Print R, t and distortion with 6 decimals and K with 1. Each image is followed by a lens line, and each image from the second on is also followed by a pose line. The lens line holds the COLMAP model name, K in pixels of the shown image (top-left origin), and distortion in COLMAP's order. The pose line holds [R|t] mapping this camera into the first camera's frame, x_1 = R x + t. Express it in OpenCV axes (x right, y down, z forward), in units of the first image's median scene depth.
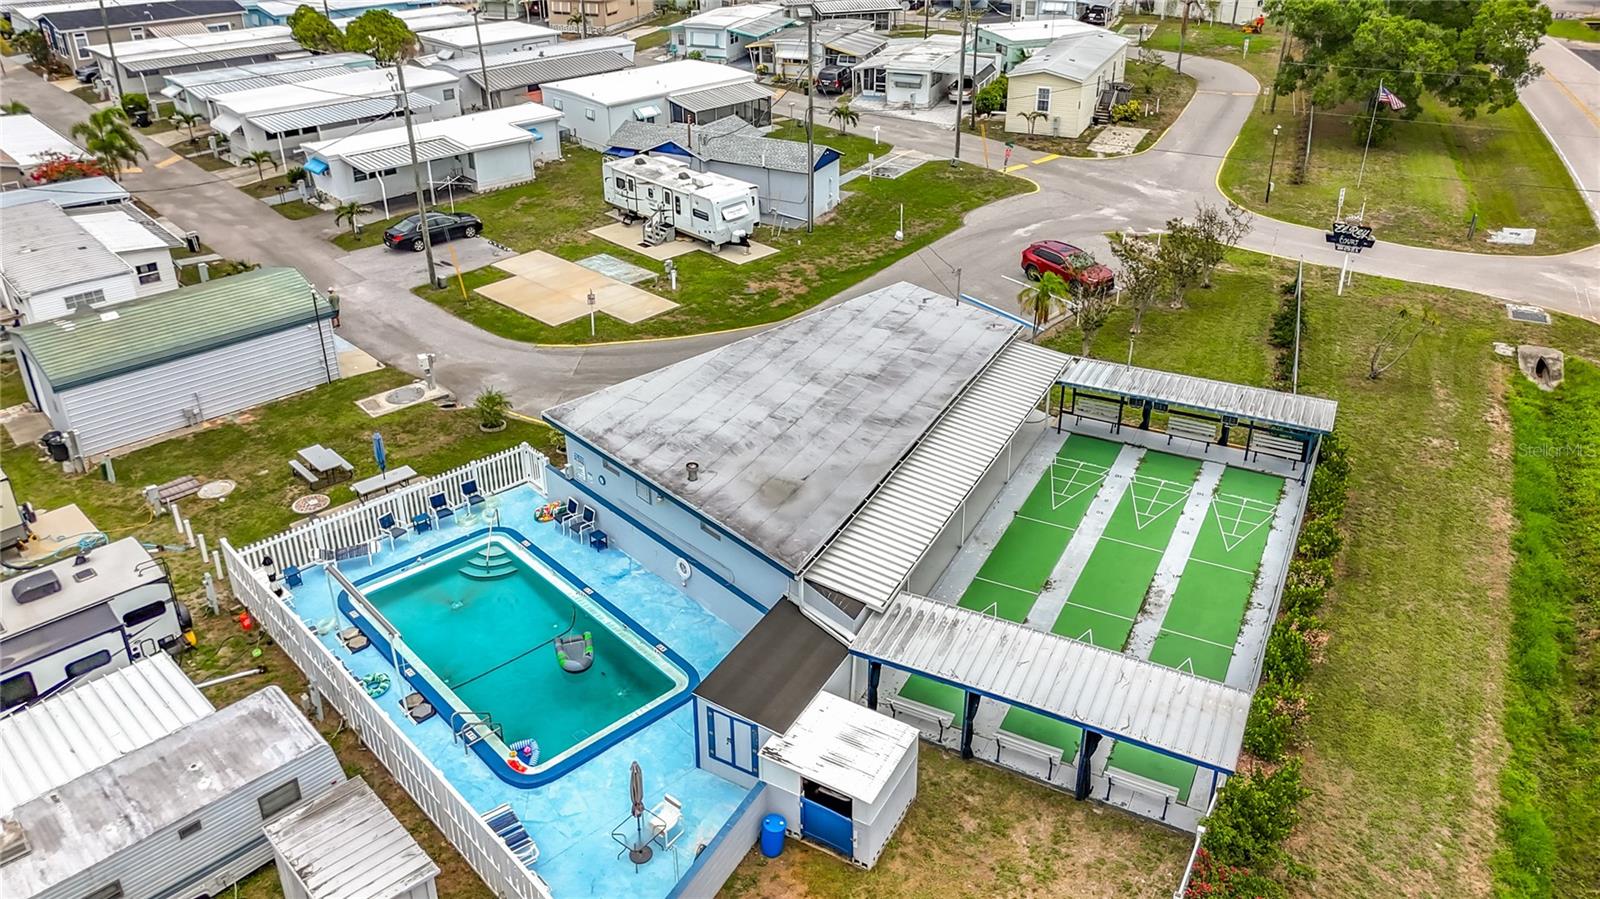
lens RADIAL K [[1186.0, 0, 774.5], [0, 1186.0, 441.2], [0, 0, 1]] dist [0.129486, -0.234796]
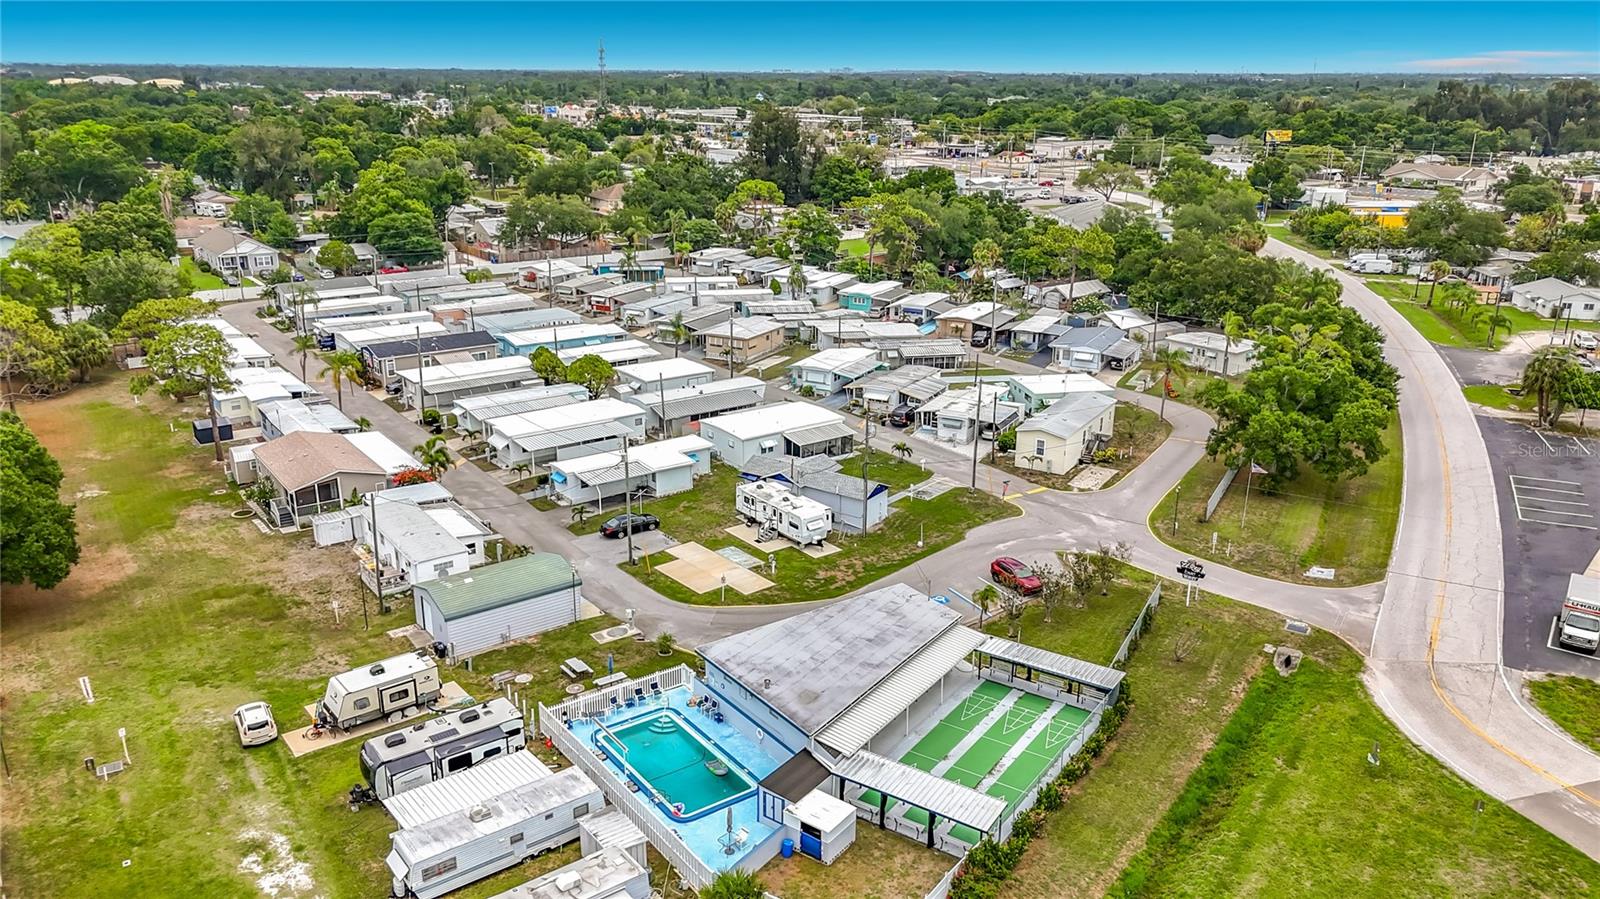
lens RADIAL K [[1186.0, 0, 774.5], [0, 1186.0, 441.2], [0, 0, 1]] dist [0.129486, -0.234796]
pose [[0.993180, 0.047872, -0.106314, 0.086605], [-0.067256, 0.980056, -0.186993, -0.000333], [0.095242, 0.192868, 0.976591, -0.663509]]
